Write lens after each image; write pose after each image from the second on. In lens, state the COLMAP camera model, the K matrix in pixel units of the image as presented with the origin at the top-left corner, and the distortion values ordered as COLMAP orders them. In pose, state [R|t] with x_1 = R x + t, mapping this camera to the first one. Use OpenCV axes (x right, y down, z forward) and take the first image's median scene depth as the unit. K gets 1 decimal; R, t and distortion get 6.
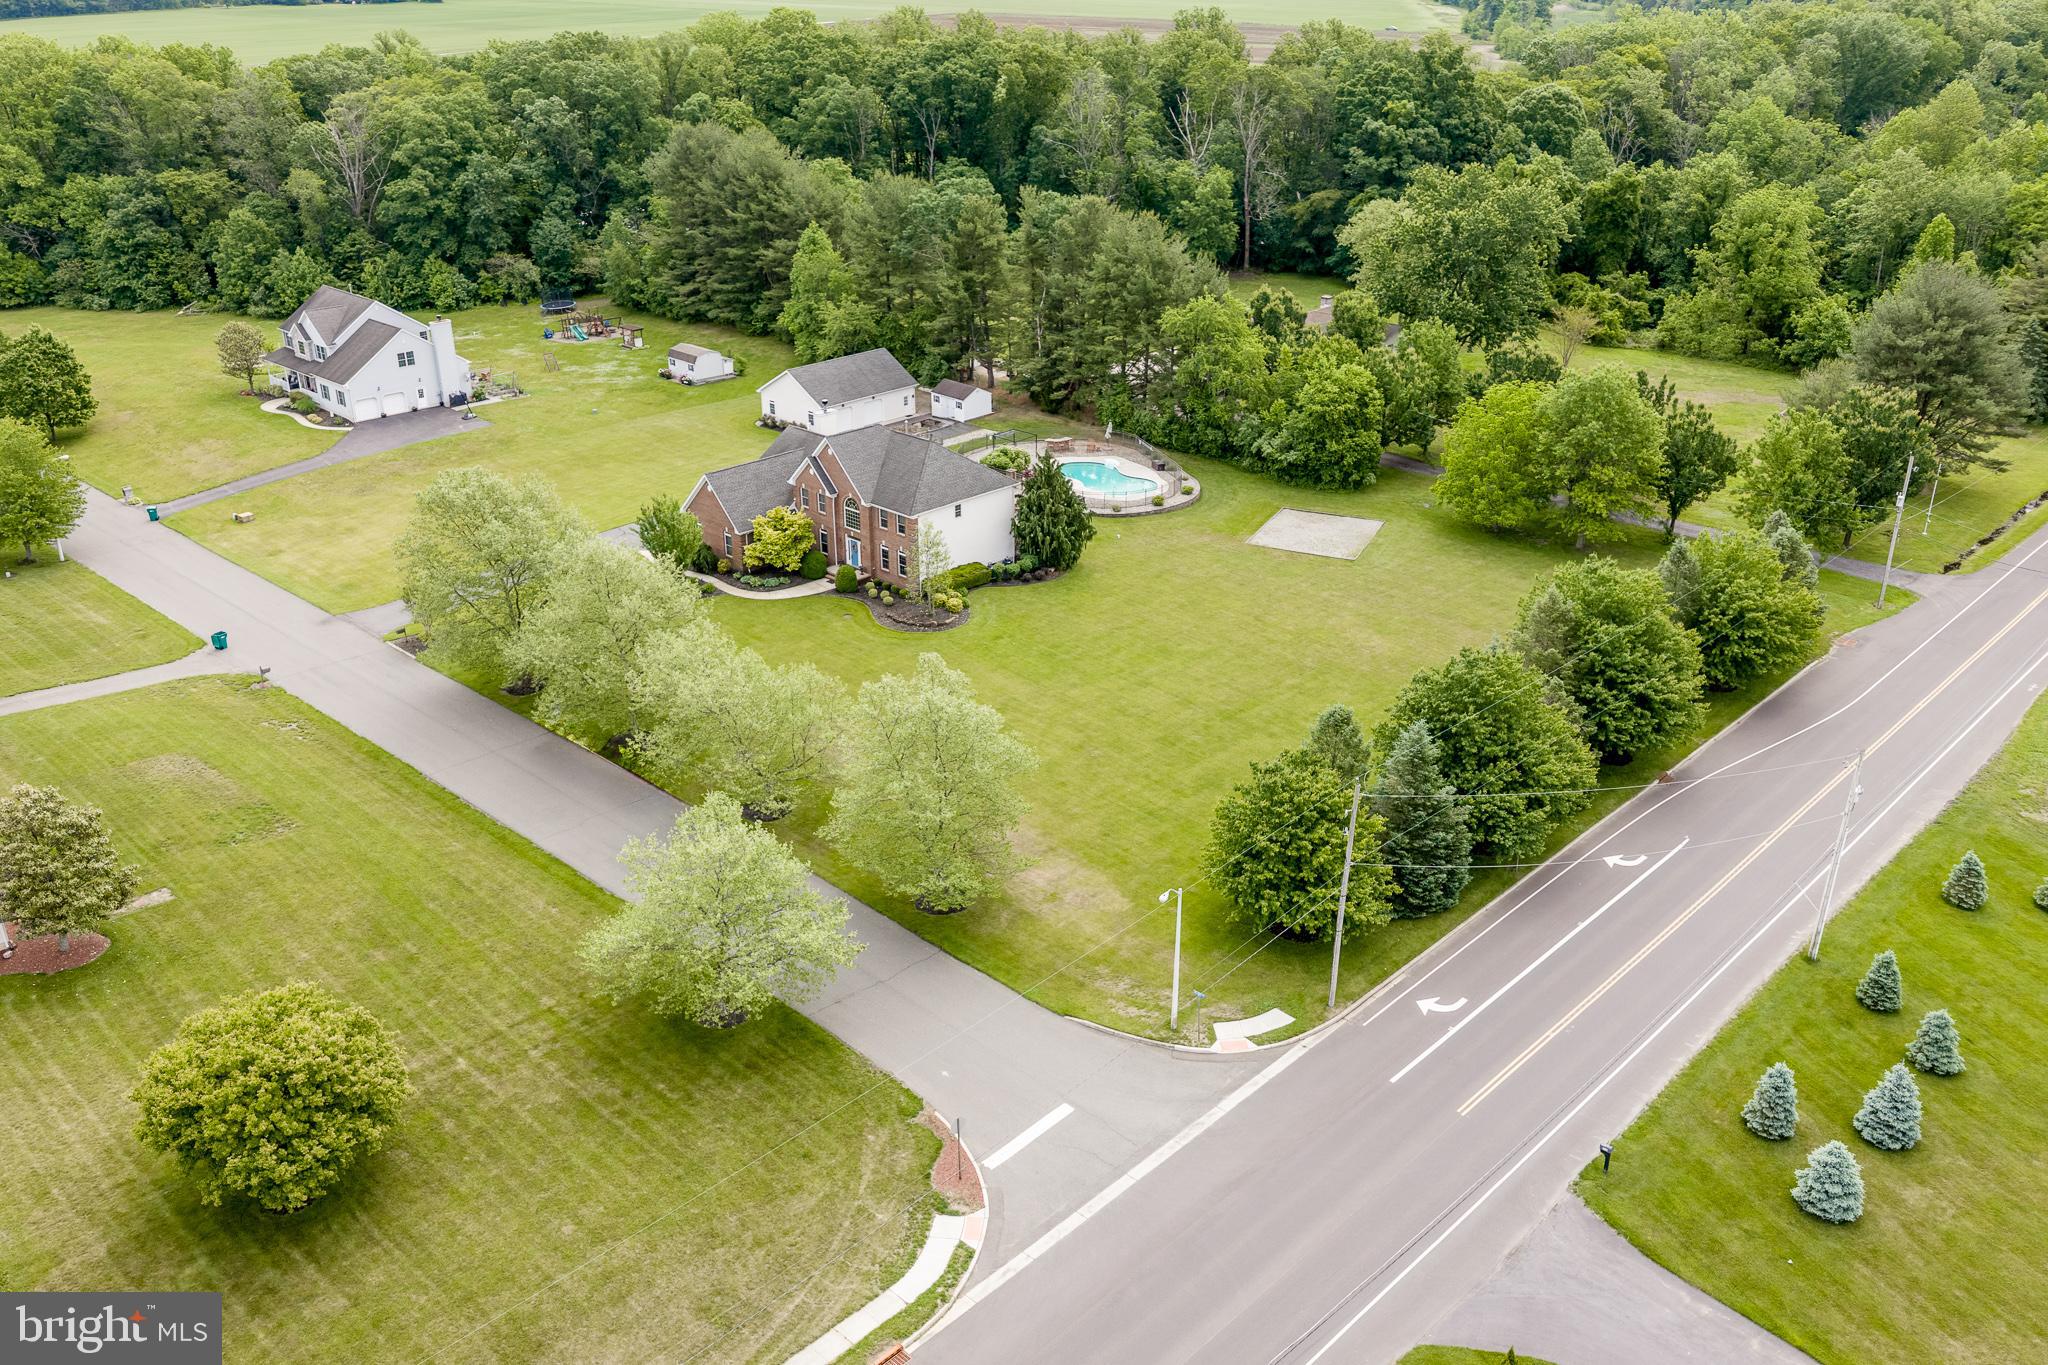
lens RADIAL K [[1696.2, 0, 1026.5], [0, 1696.2, 685.8], [0, 0, 1]] dist [-0.000449, -0.000439]
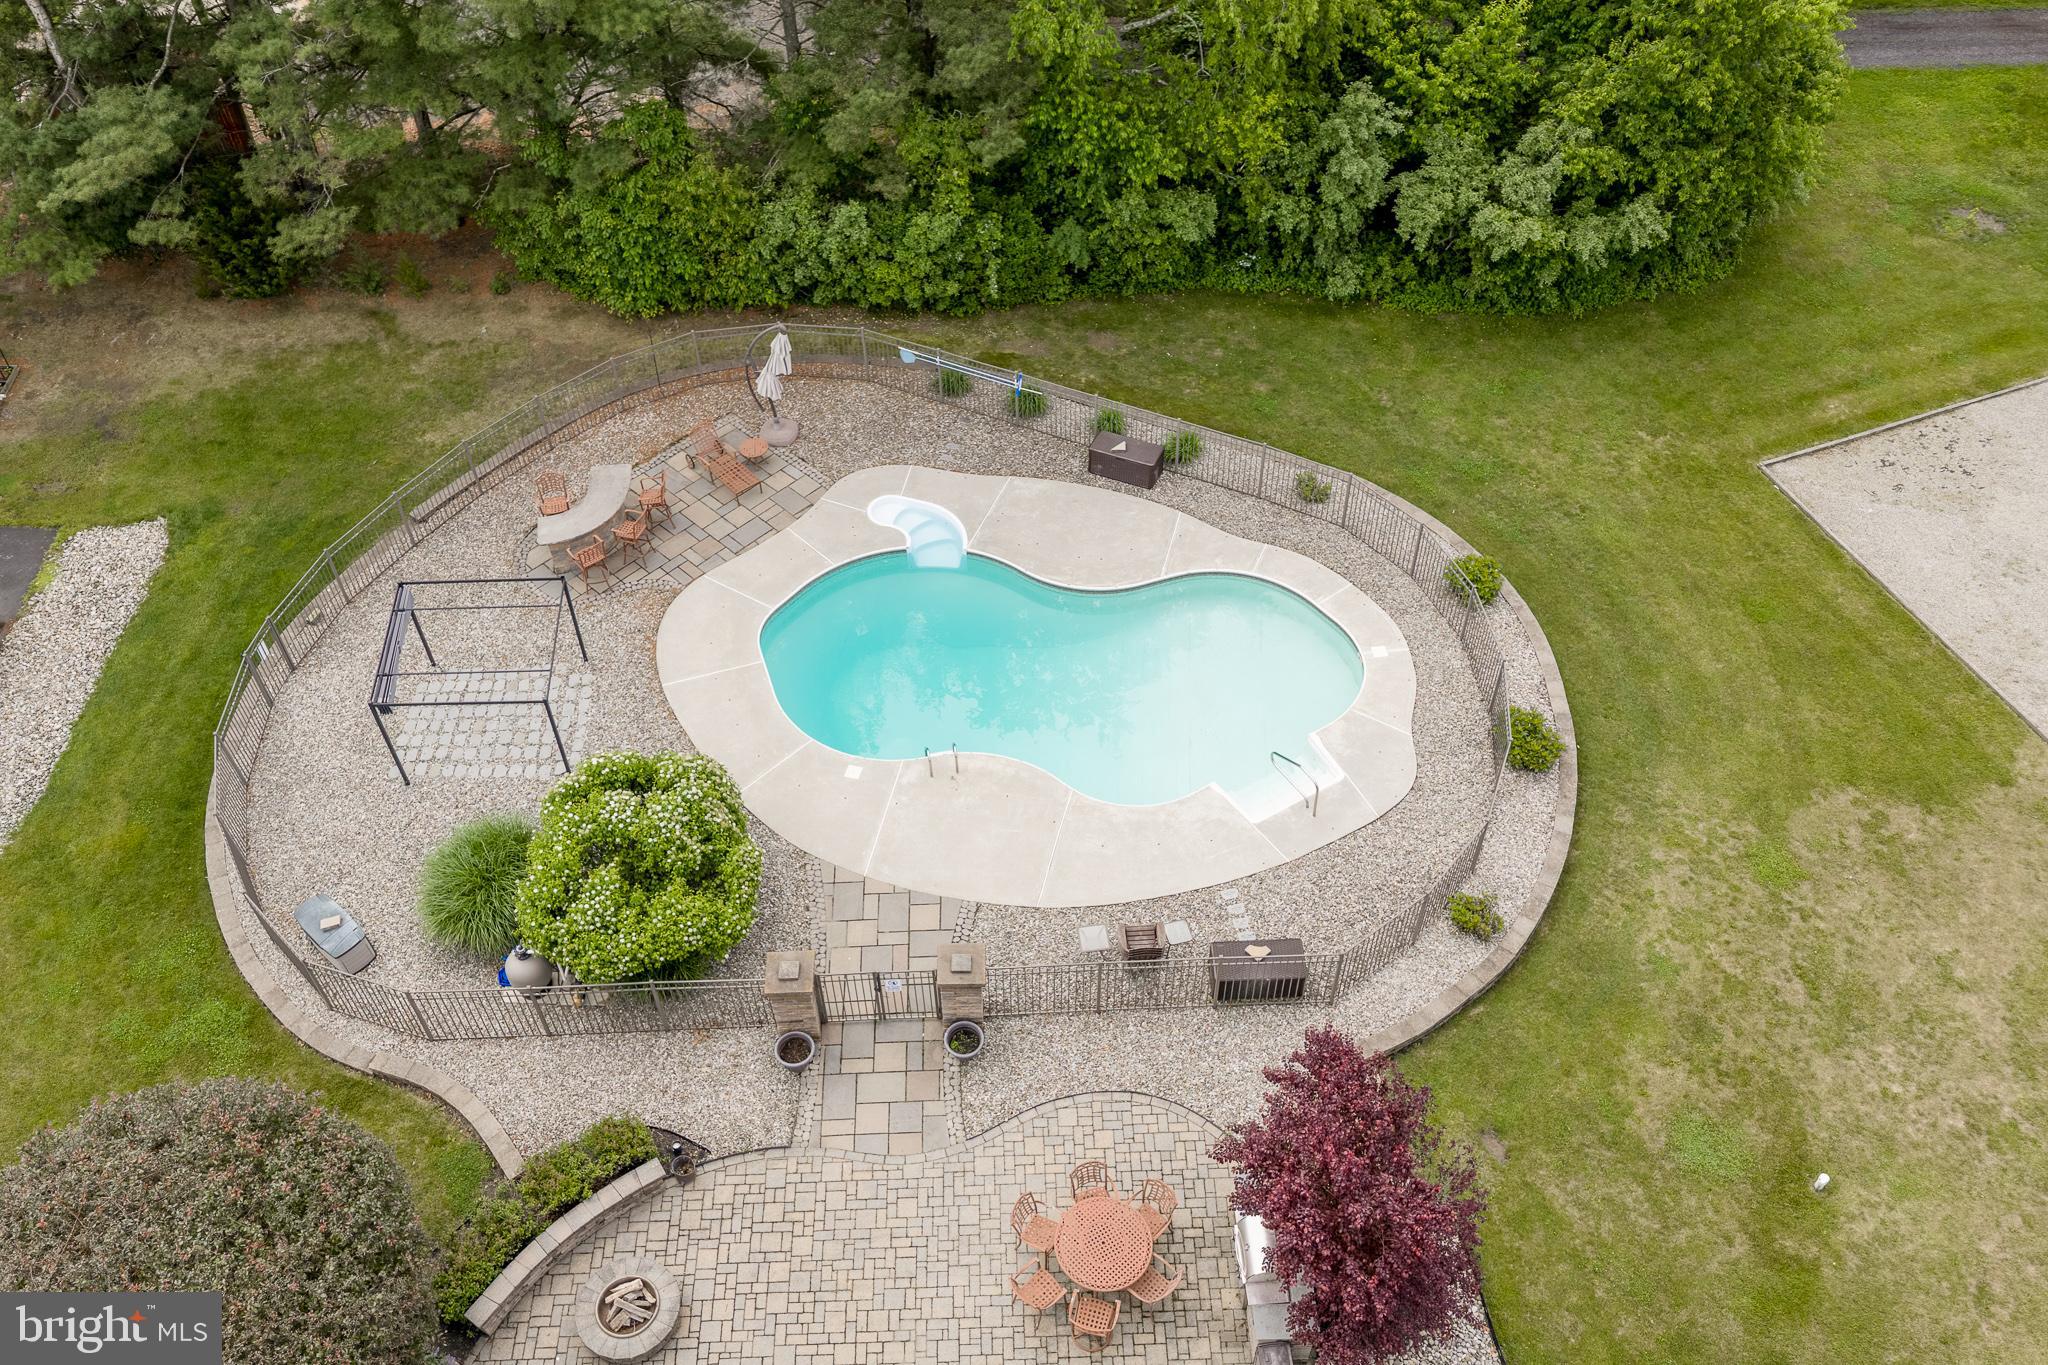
lens RADIAL K [[1696.2, 0, 1028.1], [0, 1696.2, 687.5], [0, 0, 1]] dist [-0.000449, -0.000439]
pose [[0.699476, -0.536845, 0.471732, -0.046438], [0.302542, 0.820455, 0.485099, -0.182627], [-0.647458, -0.196597, 0.736307, 0.694451]]
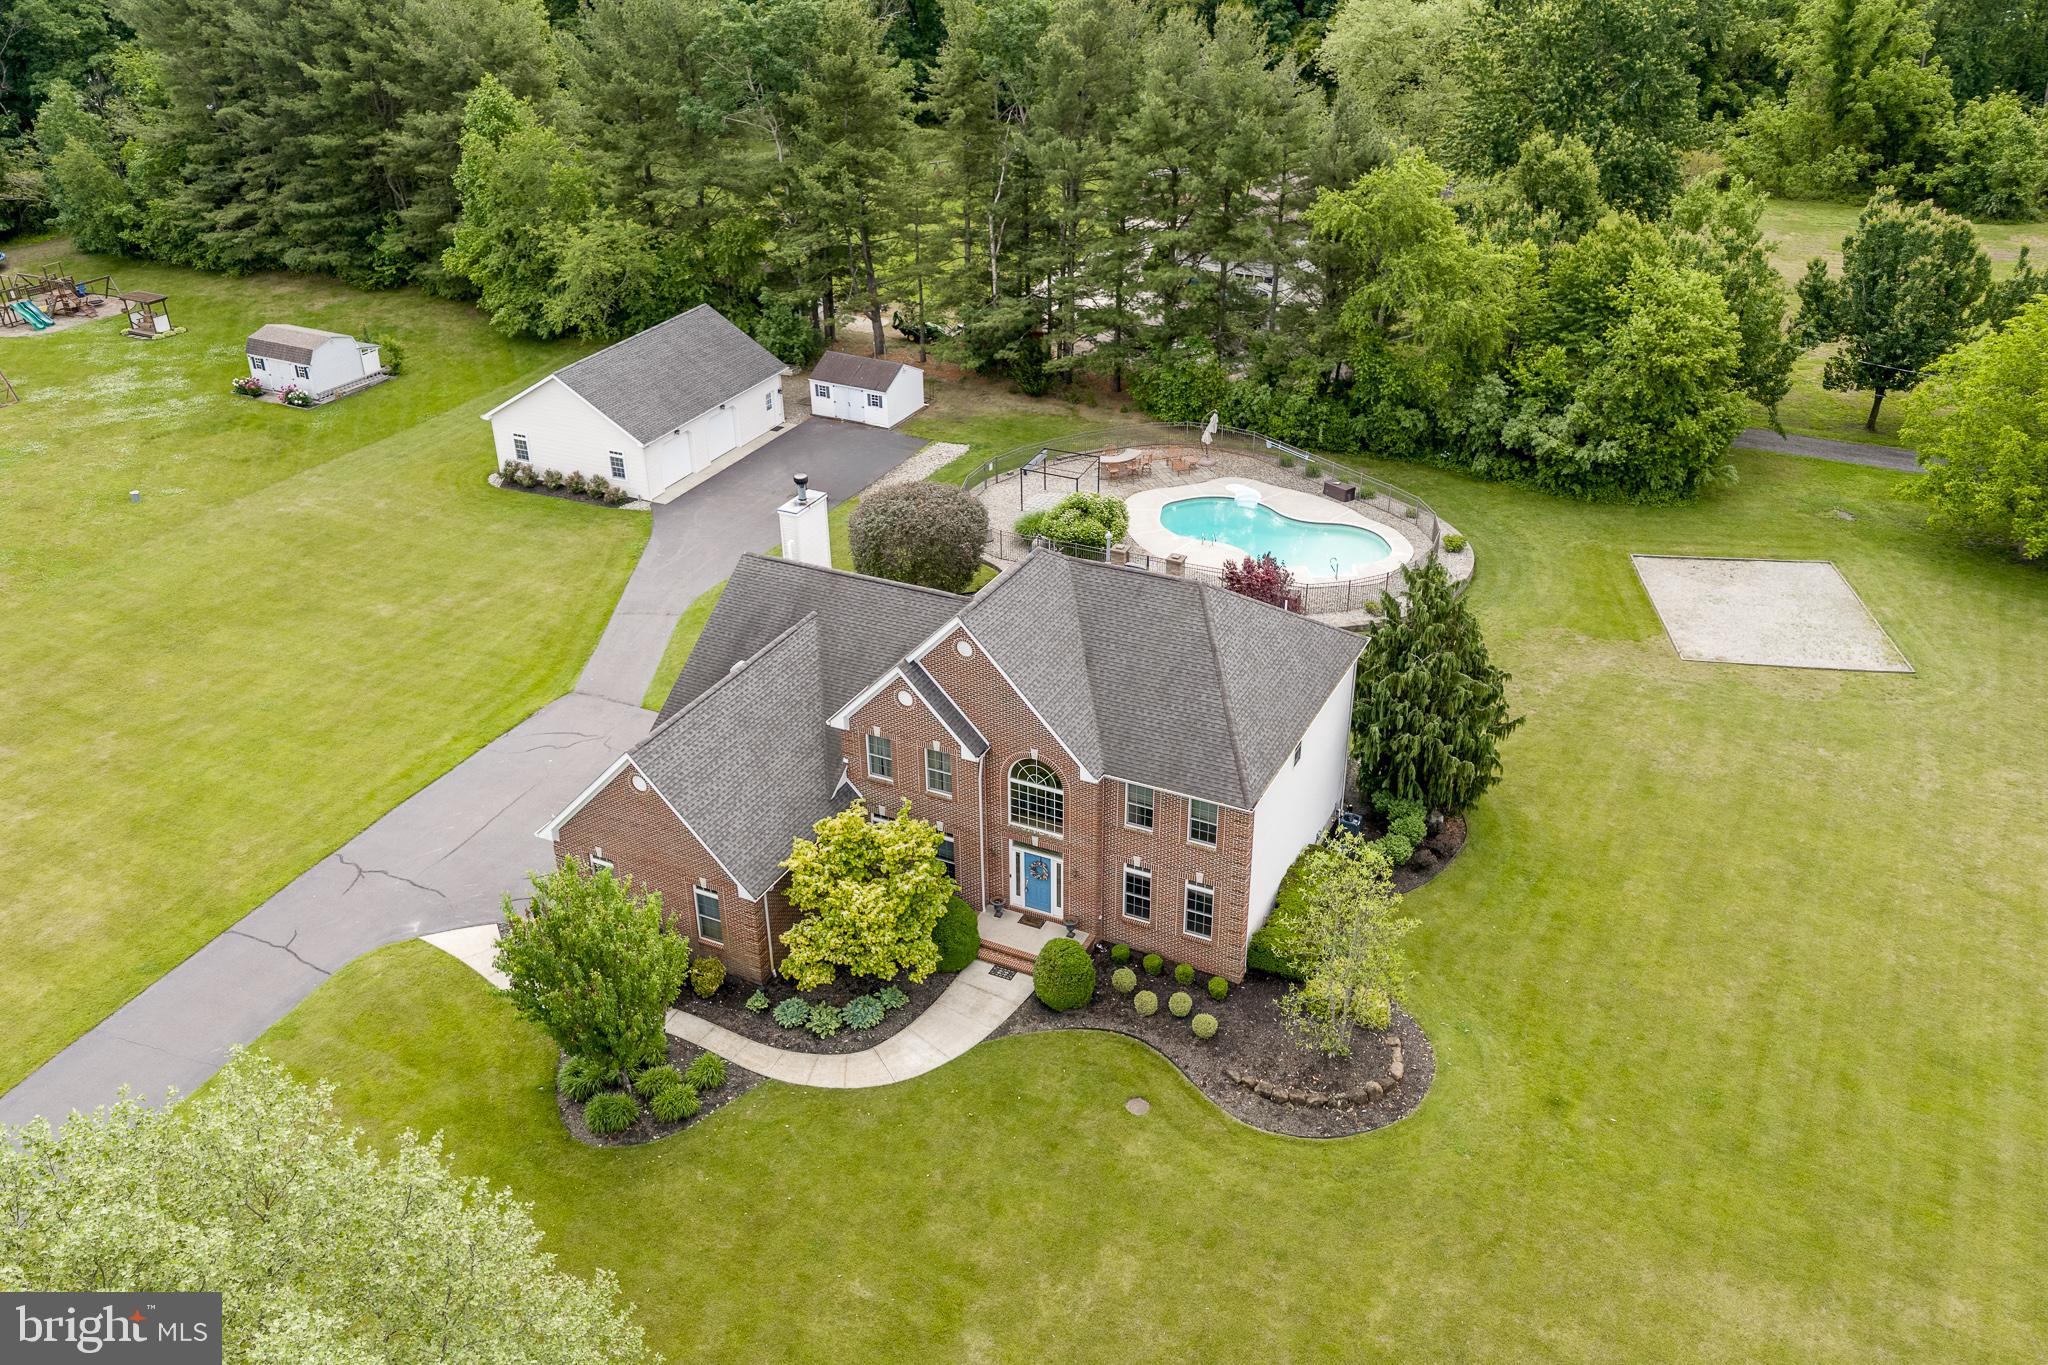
lens RADIAL K [[1696.2, 0, 1022.9], [0, 1696.2, 676.5], [0, 0, 1]] dist [-0.000449, -0.000439]
pose [[0.950640, -0.154795, 0.268929, -0.140392], [0.134683, 0.986626, 0.091807, -0.111978], [-0.279544, -0.051055, 0.958774, 0.428712]]
